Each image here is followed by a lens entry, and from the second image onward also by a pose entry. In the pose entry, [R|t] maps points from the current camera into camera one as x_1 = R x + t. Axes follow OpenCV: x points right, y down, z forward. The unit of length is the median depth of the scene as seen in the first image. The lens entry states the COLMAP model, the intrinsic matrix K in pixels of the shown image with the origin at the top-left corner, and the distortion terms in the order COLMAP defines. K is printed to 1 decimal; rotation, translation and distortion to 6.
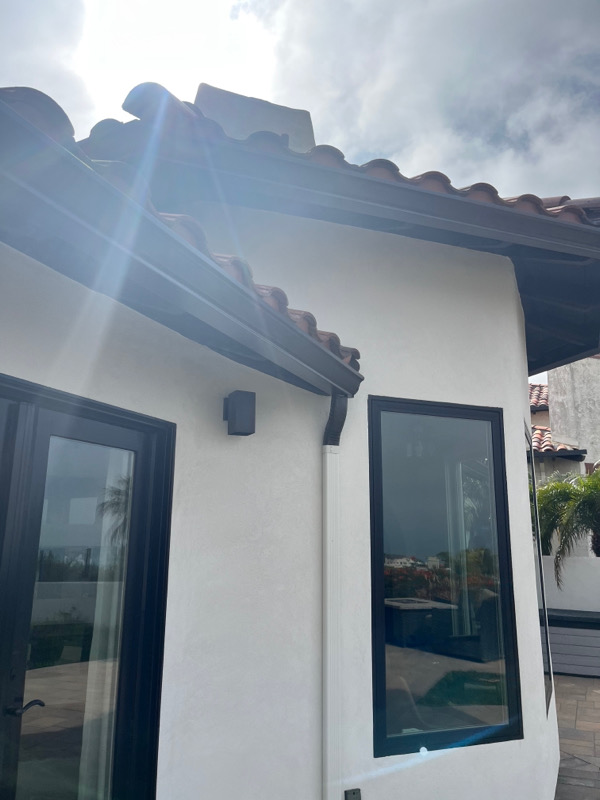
lens RADIAL K [[610.2, 0, 300.0], [0, 610.2, 400.0], [0, 0, 1]] dist [0.007581, -0.001261]
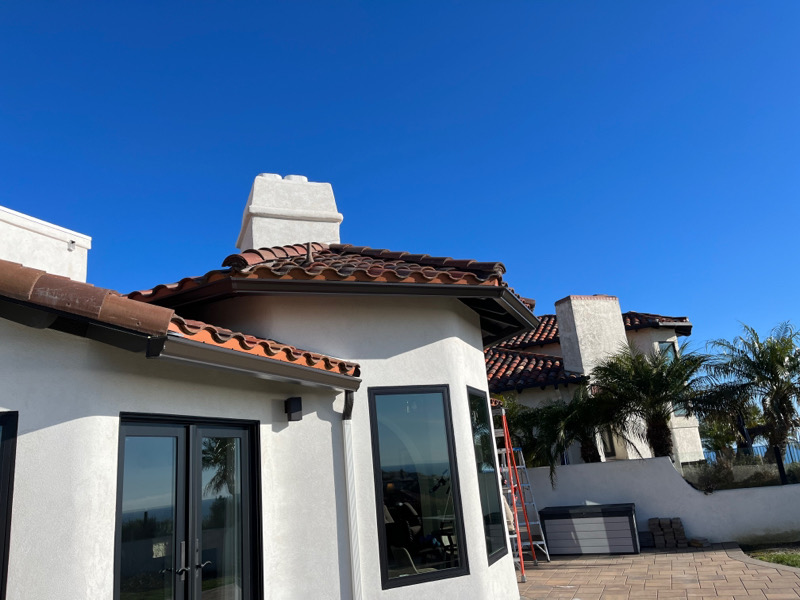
lens RADIAL K [[610.2, 0, 400.0], [0, 610.2, 300.0], [0, 0, 1]] dist [0.007581, -0.001261]
pose [[0.994576, -0.085701, 0.058931, 0.130678], [0.088645, 0.994843, -0.049289, -0.172464], [-0.054403, 0.054246, 0.997044, -0.815482]]
